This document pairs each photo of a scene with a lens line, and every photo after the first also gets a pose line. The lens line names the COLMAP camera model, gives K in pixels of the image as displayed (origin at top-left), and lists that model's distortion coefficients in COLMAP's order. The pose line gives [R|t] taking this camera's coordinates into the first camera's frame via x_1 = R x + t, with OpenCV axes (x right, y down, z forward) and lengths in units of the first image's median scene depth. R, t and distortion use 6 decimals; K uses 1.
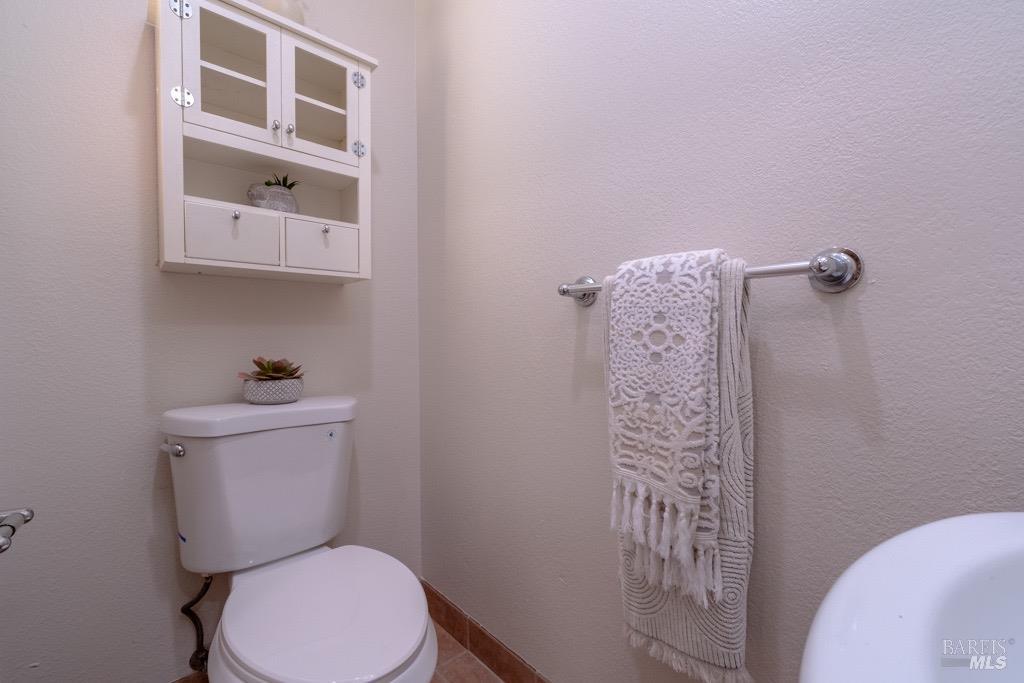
lens RADIAL K [[428.7, 0, 519.0], [0, 428.7, 344.2], [0, 0, 1]] dist [-0.002268, 0.001230]
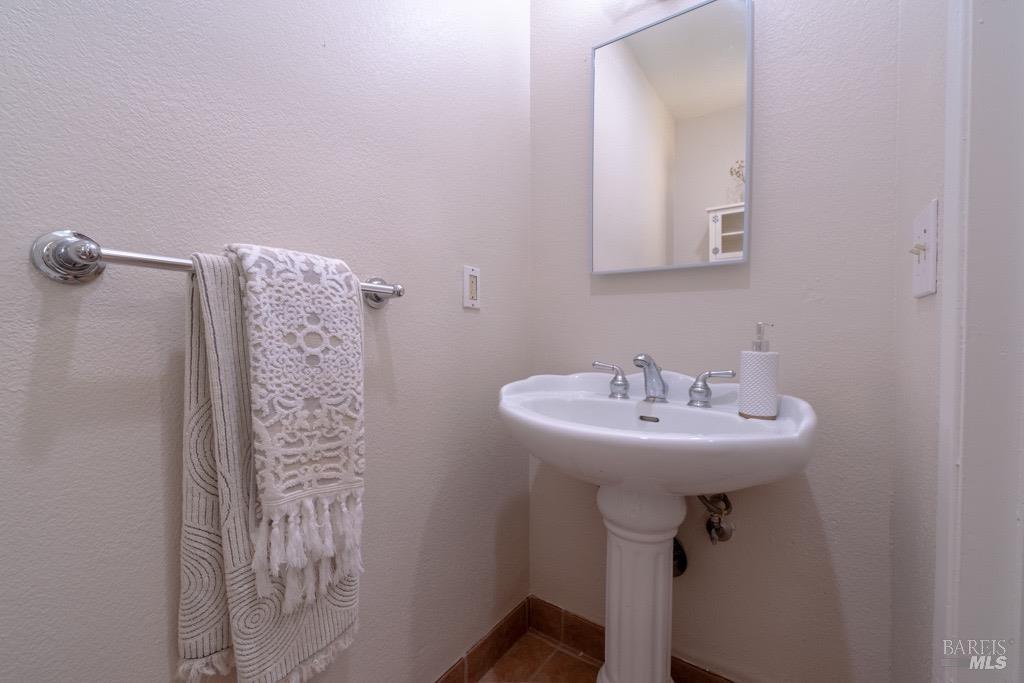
lens RADIAL K [[428.7, 0, 518.9], [0, 428.7, 336.4], [0, 0, 1]] dist [-0.002268, 0.001230]
pose [[-0.219055, -0.011896, 0.975640, -0.705022], [0.020986, 0.999637, 0.016900, -0.028513], [-0.975487, 0.024177, -0.218726, 0.750020]]
